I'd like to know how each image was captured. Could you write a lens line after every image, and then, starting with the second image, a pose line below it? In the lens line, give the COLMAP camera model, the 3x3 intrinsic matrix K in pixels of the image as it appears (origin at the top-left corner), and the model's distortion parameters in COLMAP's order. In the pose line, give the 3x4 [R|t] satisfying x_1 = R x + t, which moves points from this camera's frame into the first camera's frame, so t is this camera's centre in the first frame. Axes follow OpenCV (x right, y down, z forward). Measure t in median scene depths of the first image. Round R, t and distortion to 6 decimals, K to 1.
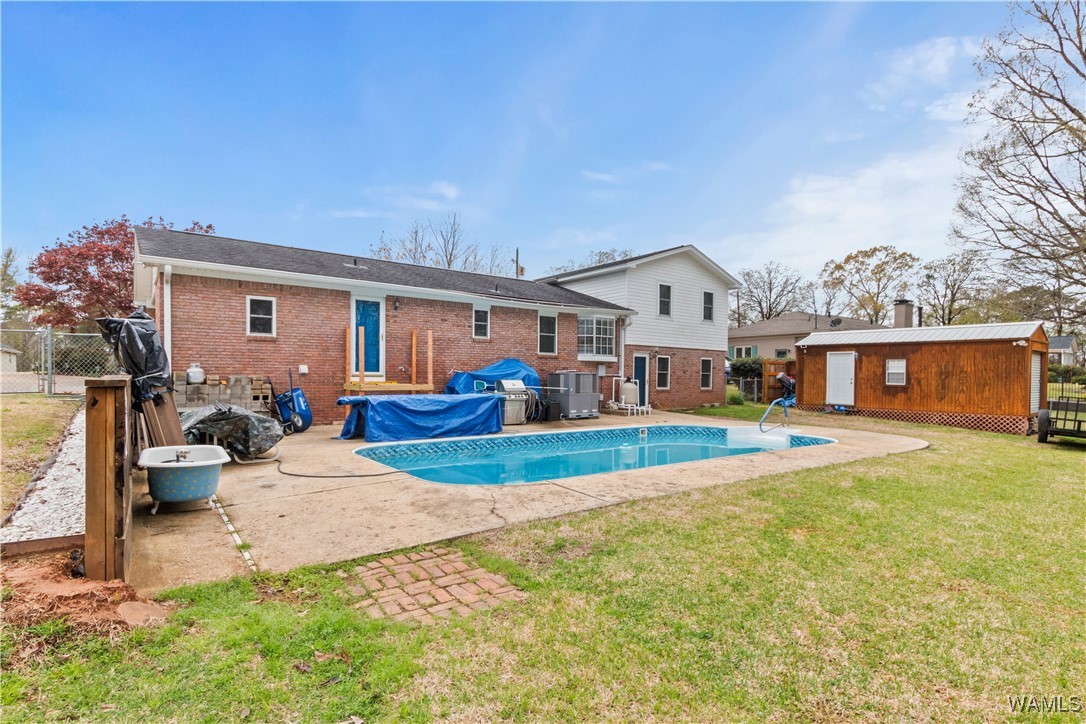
lens RADIAL K [[520.3, 0, 521.0], [0, 520.3, 380.5], [0, 0, 1]] dist [0.009966, -0.000951]
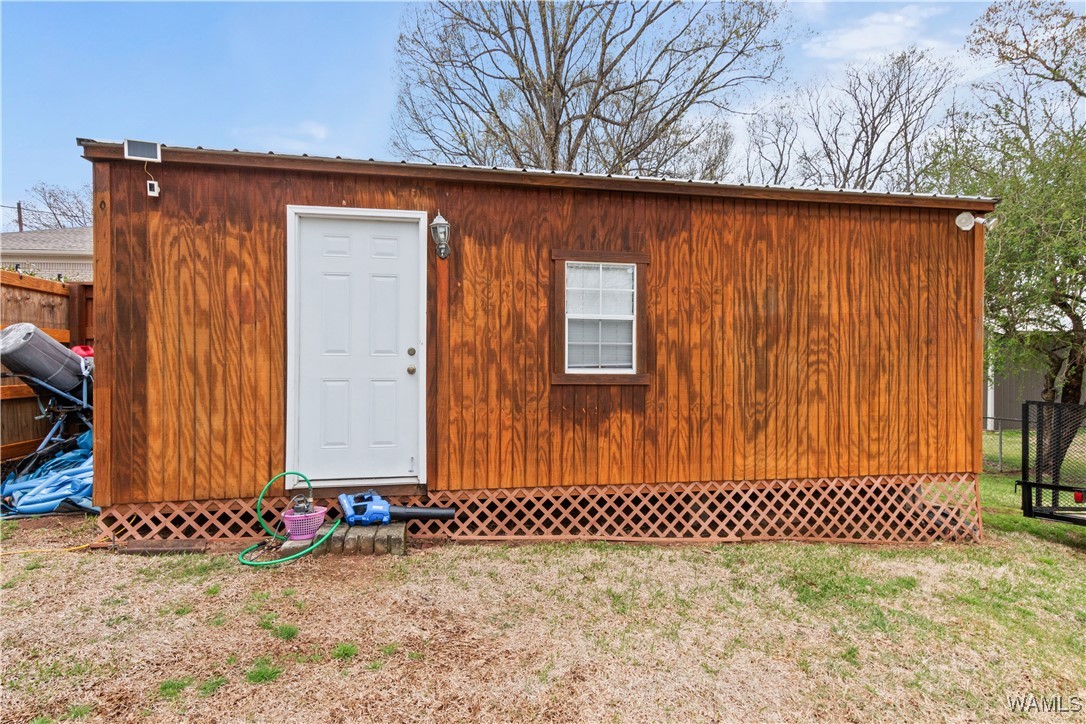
lens RADIAL K [[520.3, 0, 541.9], [0, 520.3, 360.1], [0, 0, 1]] dist [0.009966, -0.000951]
pose [[0.411210, -0.013865, 0.911435, 0.536988], [0.010859, 0.999888, 0.010312, -0.000801], [-0.911476, 0.005656, 0.411314, 0.993528]]
